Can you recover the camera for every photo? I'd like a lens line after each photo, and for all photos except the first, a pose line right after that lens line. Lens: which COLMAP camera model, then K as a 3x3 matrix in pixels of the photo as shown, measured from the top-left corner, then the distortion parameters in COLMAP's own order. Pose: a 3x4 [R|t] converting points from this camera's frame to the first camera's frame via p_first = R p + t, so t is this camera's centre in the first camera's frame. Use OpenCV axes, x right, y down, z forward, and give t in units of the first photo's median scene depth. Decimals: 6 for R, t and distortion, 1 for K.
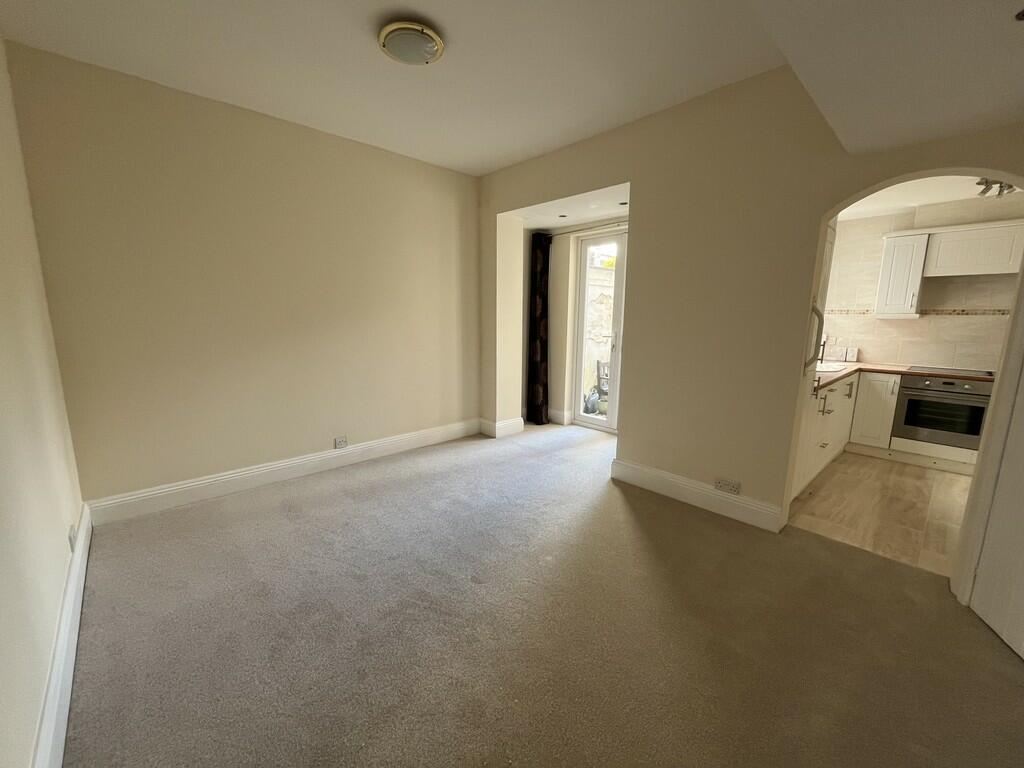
lens RADIAL K [[414.8, 0, 511.5], [0, 414.8, 383.8], [0, 0, 1]] dist [0.000514, 0.000008]
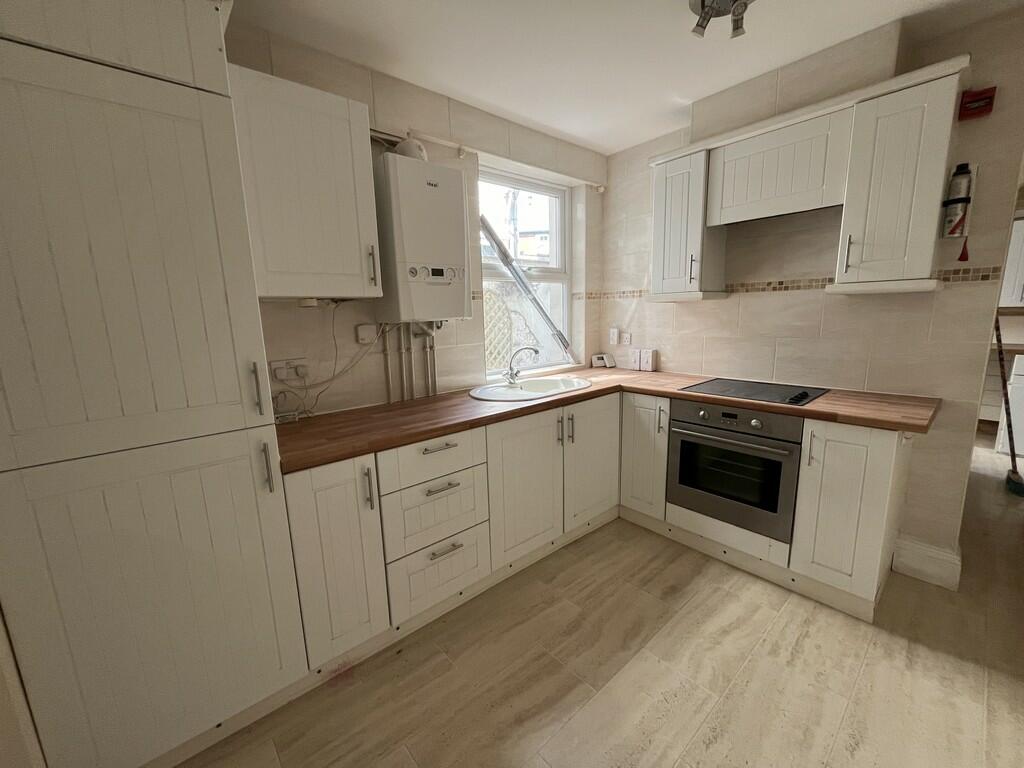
lens RADIAL K [[414.8, 0, 512.9], [0, 414.8, 386.0], [0, 0, 1]] dist [0.000514, 0.000008]
pose [[0.999013, -0.030744, -0.032051, 0.735864], [0.031108, 0.999456, 0.010915, -0.051488], [0.031698, -0.011901, 0.999427, 0.413024]]
